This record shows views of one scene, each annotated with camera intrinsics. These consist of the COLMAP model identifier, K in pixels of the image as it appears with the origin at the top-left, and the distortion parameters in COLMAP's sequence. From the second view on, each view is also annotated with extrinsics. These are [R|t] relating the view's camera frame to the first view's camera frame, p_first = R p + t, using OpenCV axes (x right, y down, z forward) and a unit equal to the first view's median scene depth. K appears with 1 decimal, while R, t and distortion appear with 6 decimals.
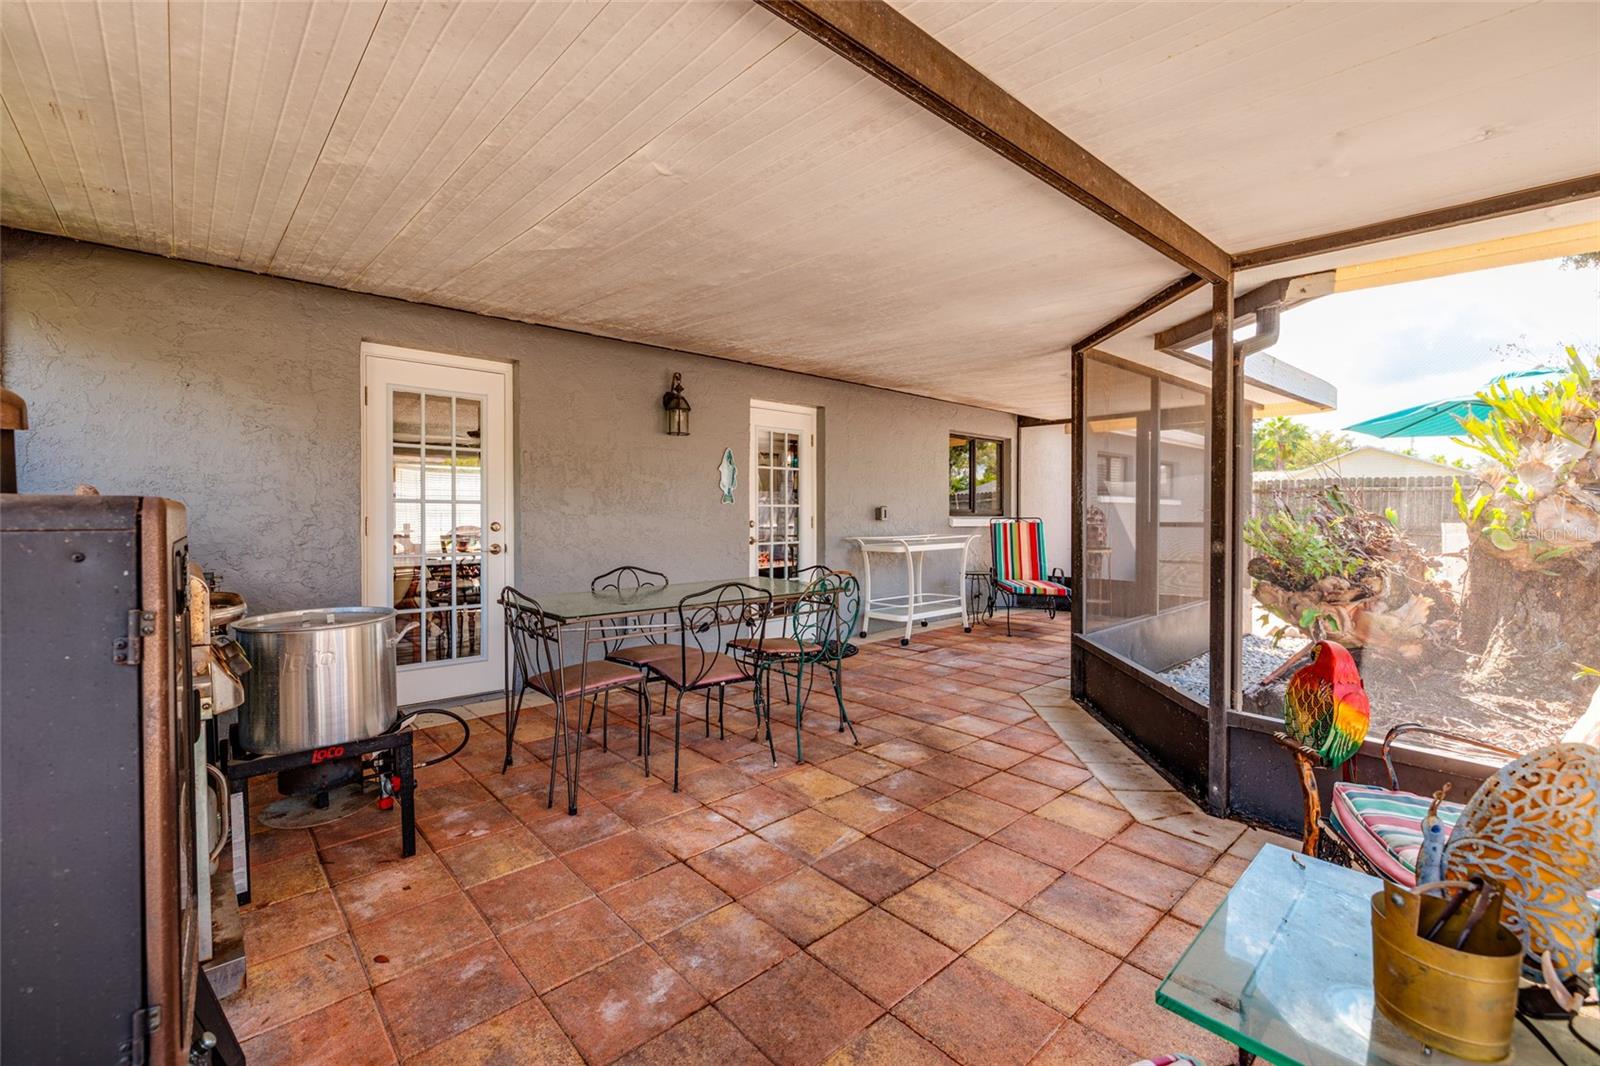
lens RADIAL K [[688.2, 0, 796.8], [0, 688.2, 523.1], [0, 0, 1]] dist [0.001108, -0.000301]
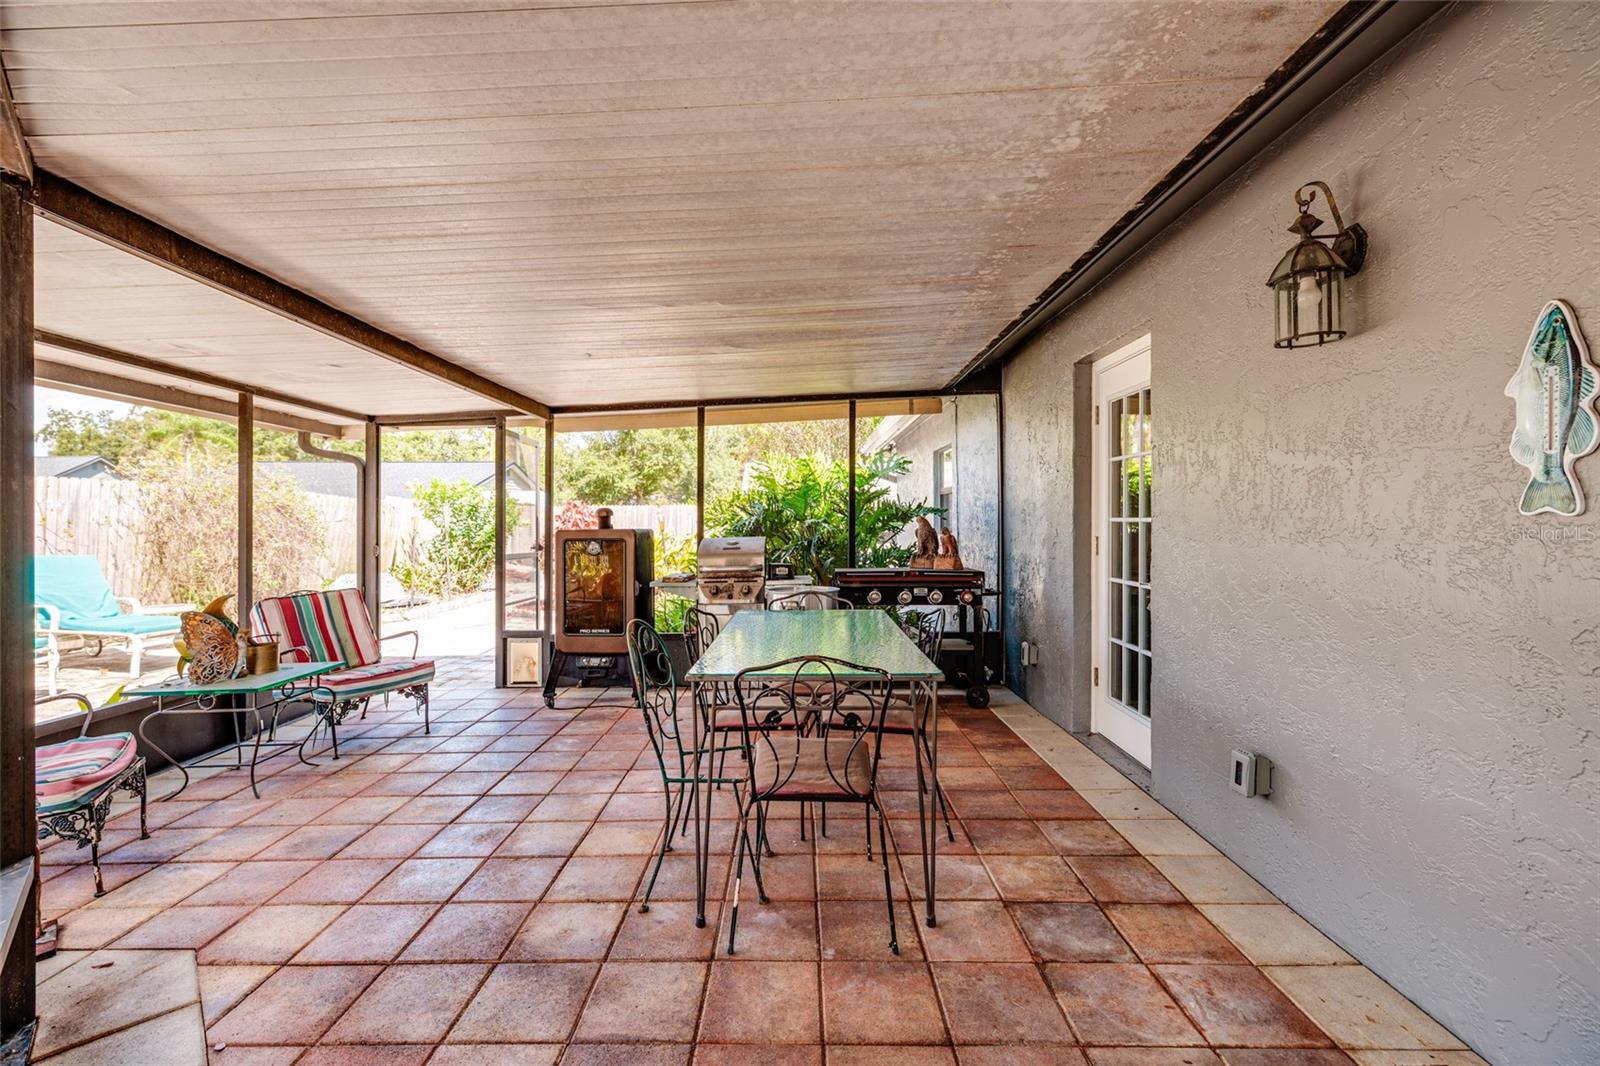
lens RADIAL K [[688.2, 0, 796.8], [0, 688.2, 523.1], [0, 0, 1]] dist [0.001108, -0.000301]
pose [[-0.678139, 0.005088, -0.734916, 0.359247], [-0.005739, 0.999909, 0.012218, -0.032864], [0.734911, 0.012503, -0.678048, 1.200197]]
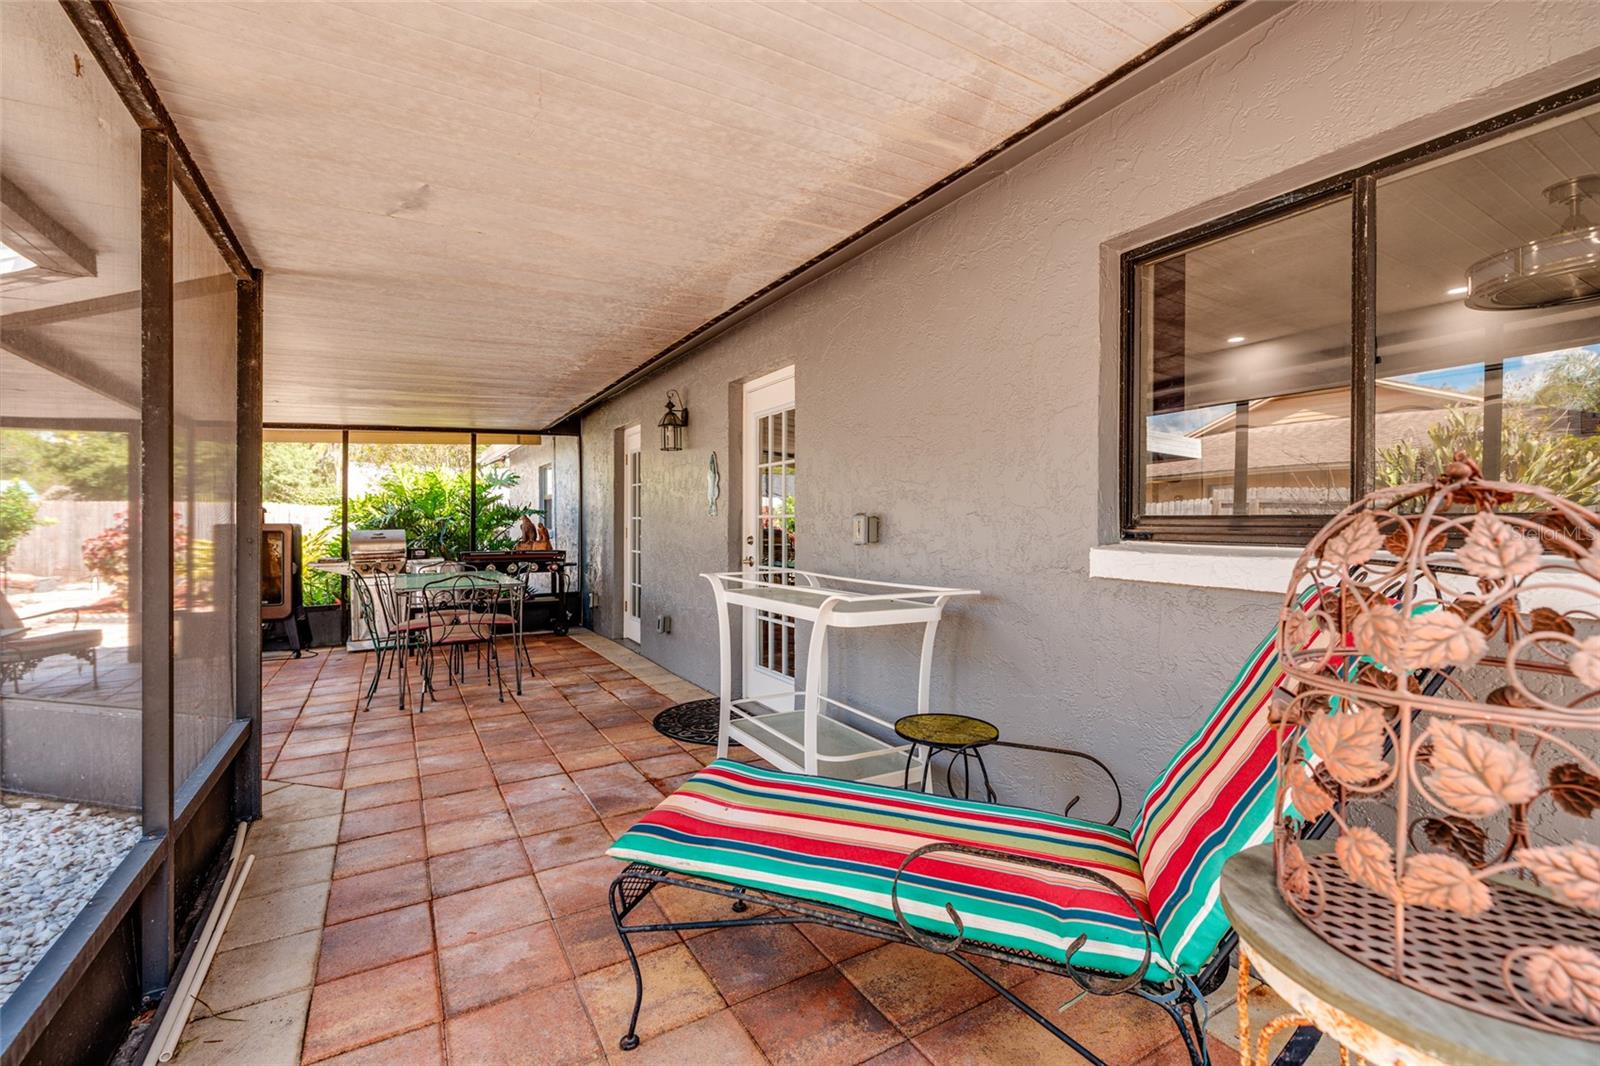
lens RADIAL K [[688.2, 0, 796.8], [0, 688.2, 523.1], [0, 0, 1]] dist [0.001108, -0.000301]
pose [[-0.209436, 0.001164, -0.977822, 0.909339], [-0.013194, 0.999905, 0.004016, -0.028972], [0.977733, 0.013743, -0.209401, 1.595996]]
